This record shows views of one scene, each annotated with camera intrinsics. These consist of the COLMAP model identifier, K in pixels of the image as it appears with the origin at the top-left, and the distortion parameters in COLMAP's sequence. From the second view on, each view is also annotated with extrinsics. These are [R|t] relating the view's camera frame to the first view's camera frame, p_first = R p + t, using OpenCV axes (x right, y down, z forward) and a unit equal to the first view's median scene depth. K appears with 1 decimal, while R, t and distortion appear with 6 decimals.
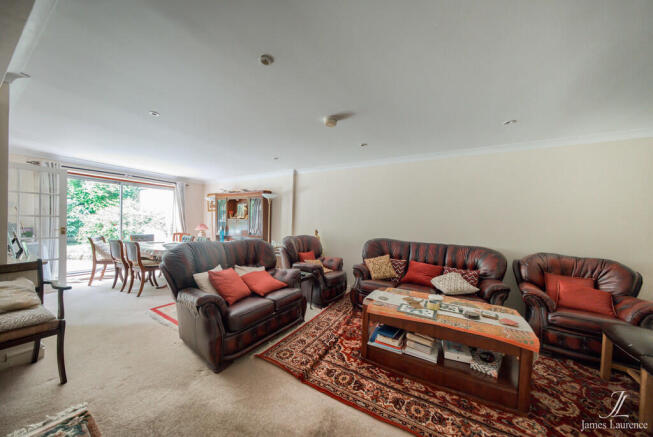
lens RADIAL K [[231.2, 0, 319.7], [0, 231.2, 226.5], [0, 0, 1]] dist [-0.007952, 0.000054]
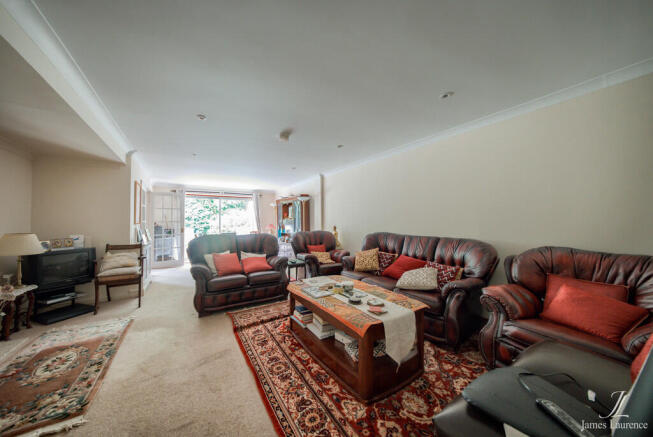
lens RADIAL K [[225.0, 0, 313.4], [0, 225.0, 219.1], [0, 0, 1]] dist [-0.000102, 0.000049]
pose [[0.879842, -0.041099, -0.473486, 0.500278], [0.024187, 0.998835, -0.041755, 0.030026], [0.474651, 0.025286, 0.879811, 0.008881]]
